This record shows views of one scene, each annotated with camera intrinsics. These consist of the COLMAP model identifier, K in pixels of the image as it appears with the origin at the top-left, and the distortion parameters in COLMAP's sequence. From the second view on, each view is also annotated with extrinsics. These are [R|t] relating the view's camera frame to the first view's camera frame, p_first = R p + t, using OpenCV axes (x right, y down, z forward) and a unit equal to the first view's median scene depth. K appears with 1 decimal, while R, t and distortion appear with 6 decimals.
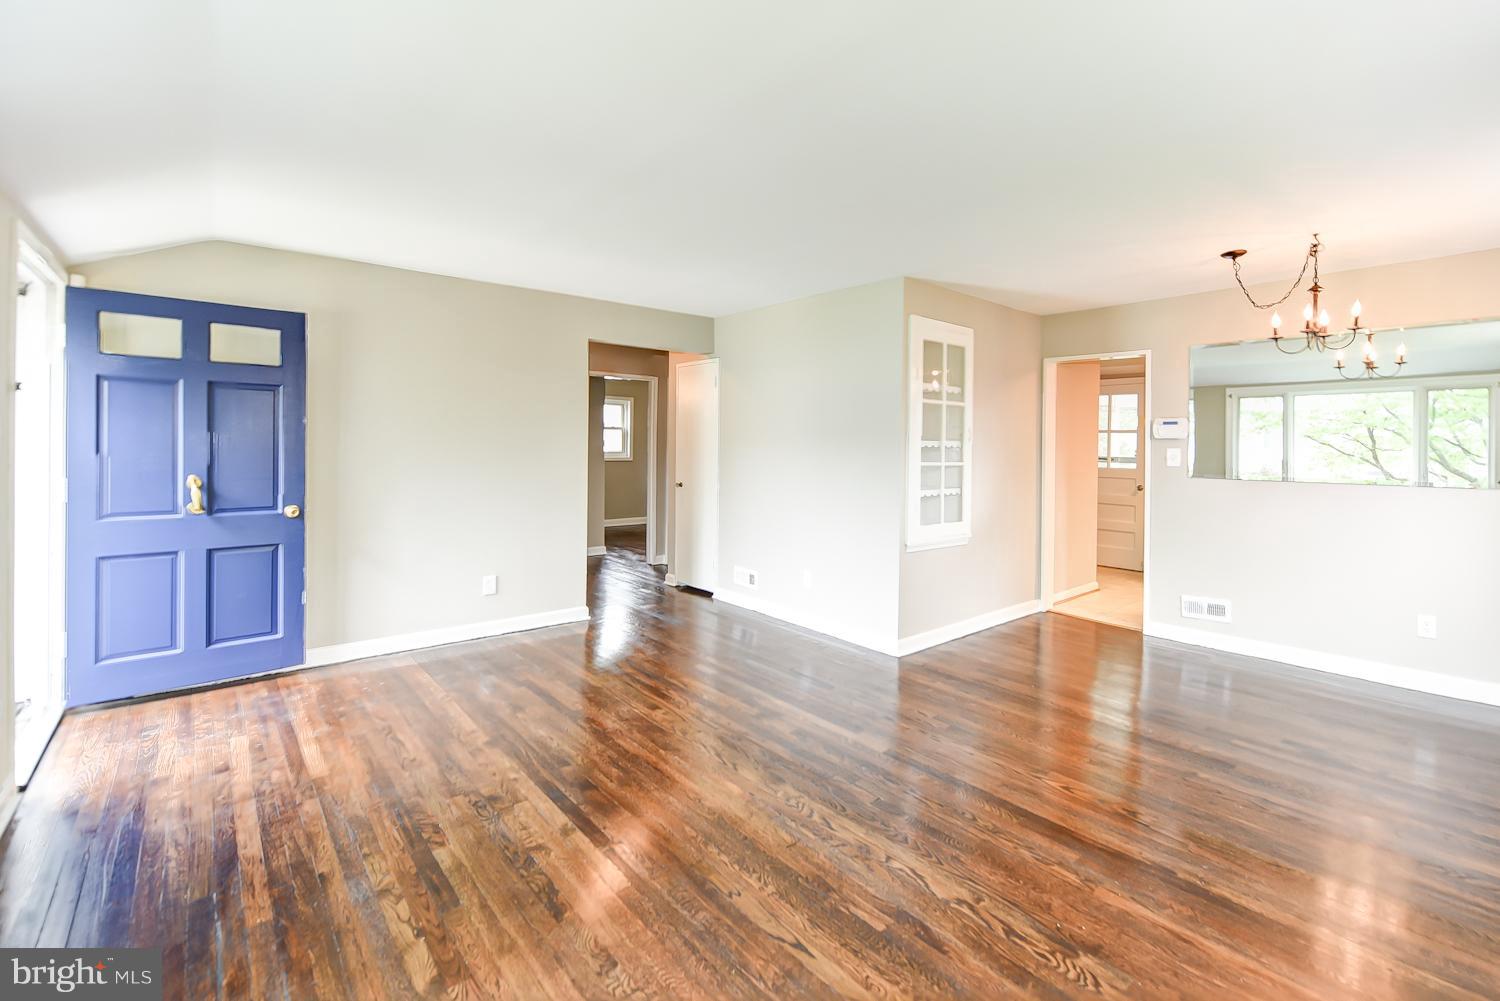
lens RADIAL K [[662.8, 0, 782.9], [0, 662.8, 459.9], [0, 0, 1]] dist [0.012402, -0.001062]
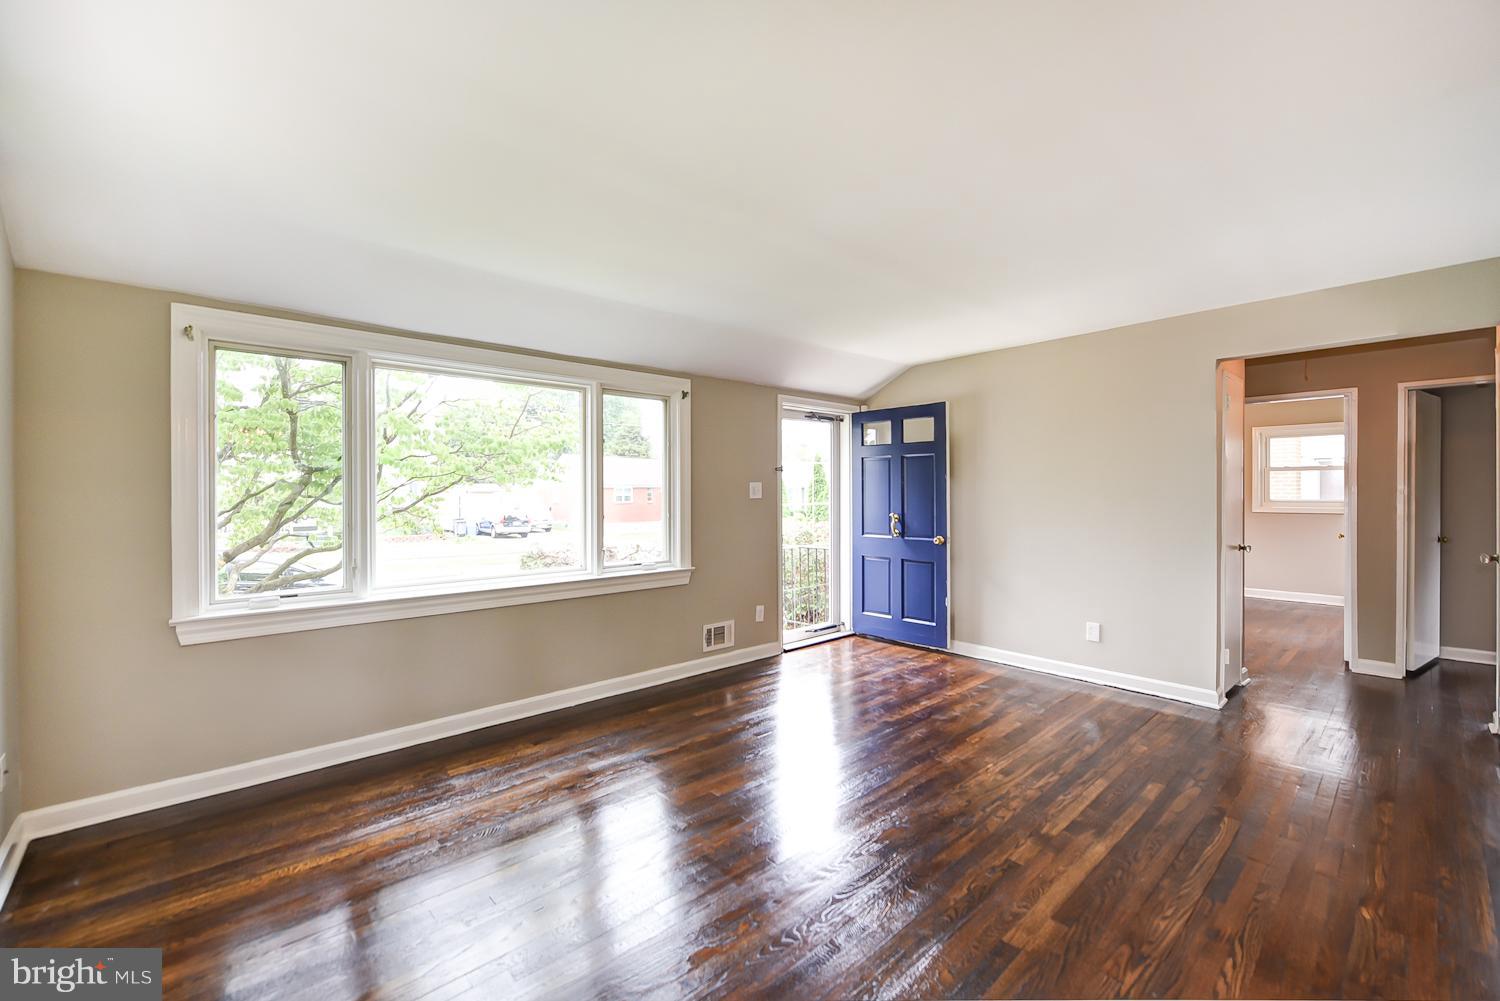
lens RADIAL K [[624.7, 0, 744.8], [0, 624.7, 494.4], [0, 0, 1]] dist [-0.002743, -0.000712]
pose [[0.002166, -0.008732, -0.999960, 0.658712], [-0.019257, 0.999776, -0.008773, -0.001850], [0.999812, 0.019275, 0.001998, 0.608801]]
